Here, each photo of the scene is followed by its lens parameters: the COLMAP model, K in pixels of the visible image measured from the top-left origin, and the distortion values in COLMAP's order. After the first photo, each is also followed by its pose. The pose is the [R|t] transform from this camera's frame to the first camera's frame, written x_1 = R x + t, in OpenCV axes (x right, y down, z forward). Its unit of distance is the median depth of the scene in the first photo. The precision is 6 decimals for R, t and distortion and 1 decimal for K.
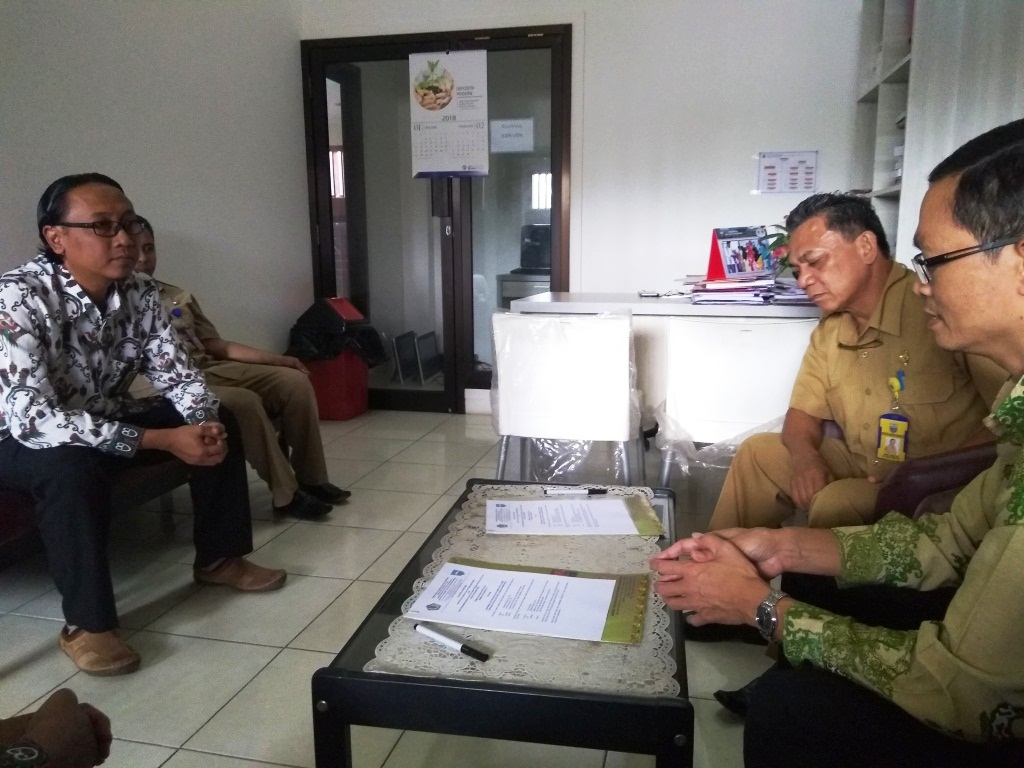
lens RADIAL K [[800.4, 0, 511.3], [0, 800.4, 380.7], [0, 0, 1]] dist [0.099502, -0.140739]
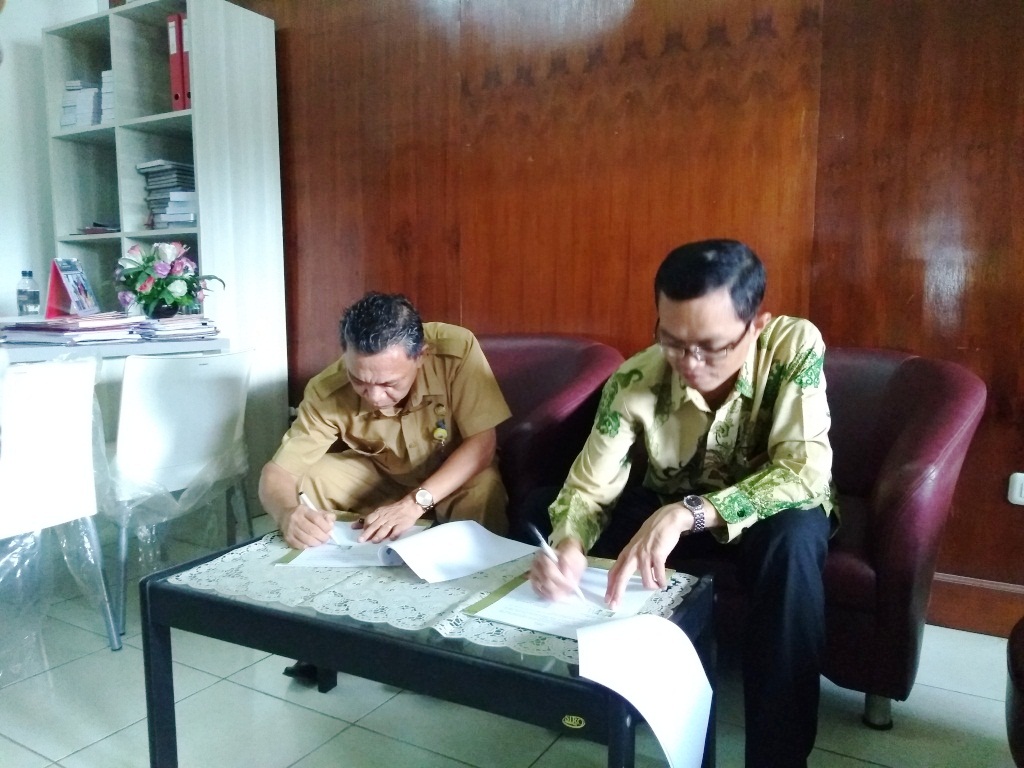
lens RADIAL K [[800.4, 0, 511.3], [0, 800.4, 380.7], [0, 0, 1]] dist [0.099502, -0.140739]
pose [[0.304008, -0.095887, 0.947832, -0.500495], [0.160163, 0.985905, 0.048368, -0.029639], [-0.939110, 0.137104, 0.315080, 0.335719]]
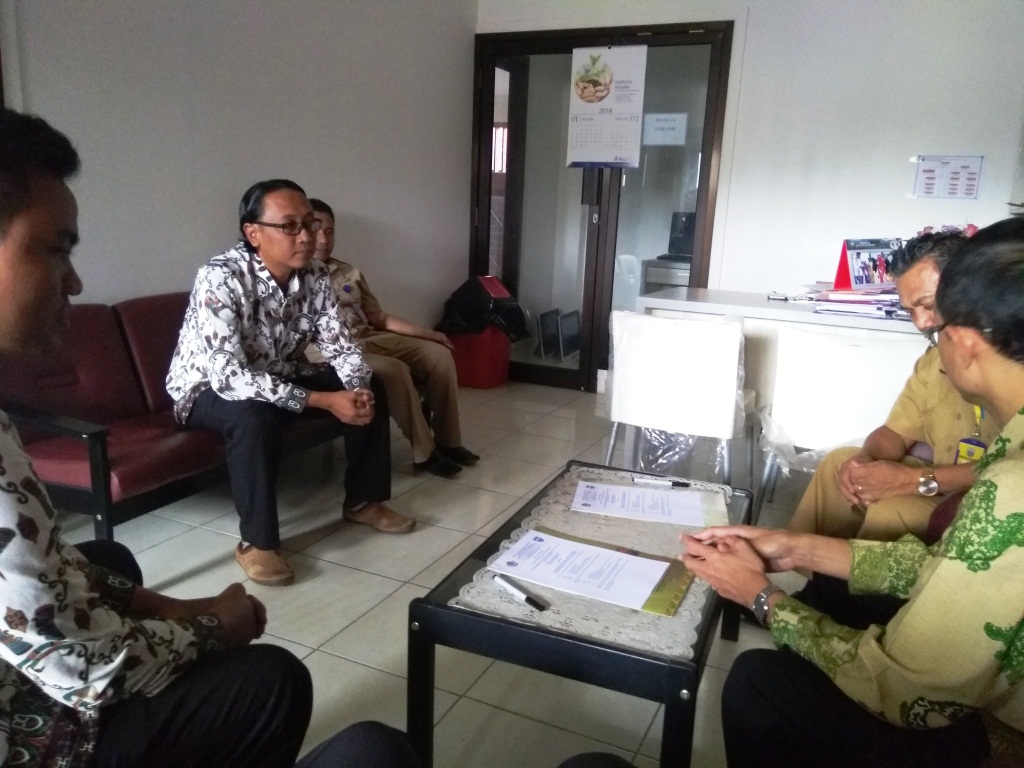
lens RADIAL K [[791.2, 0, 514.6], [0, 791.2, 387.7], [0, 0, 1]] dist [0.130010, -0.237302]
pose [[0.978787, 0.089426, -0.184333, 0.054714], [-0.080503, 0.995216, 0.055350, -0.028718], [0.188401, -0.039337, 0.981304, -0.094755]]
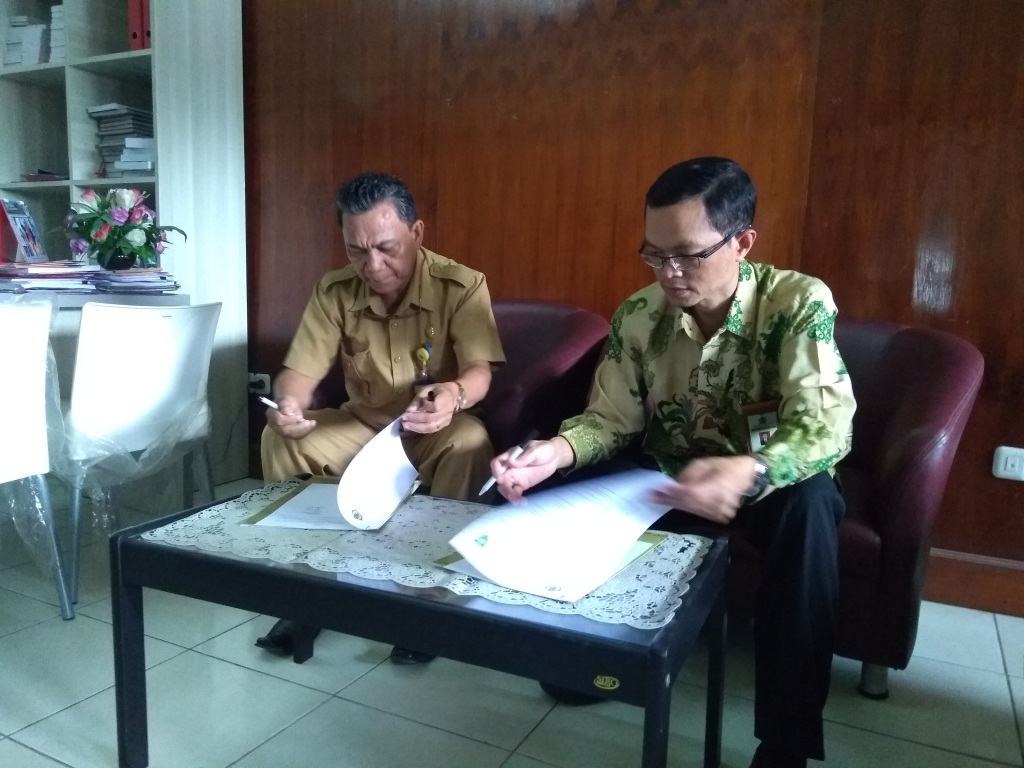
lens RADIAL K [[800.4, 0, 511.3], [0, 800.4, 380.7], [0, 0, 1]] dist [0.099502, -0.140739]
pose [[0.241252, -0.105426, 0.964719, -0.479509], [0.132918, 0.988303, 0.074764, -0.007684], [-0.961317, 0.110191, 0.252444, 0.393172]]
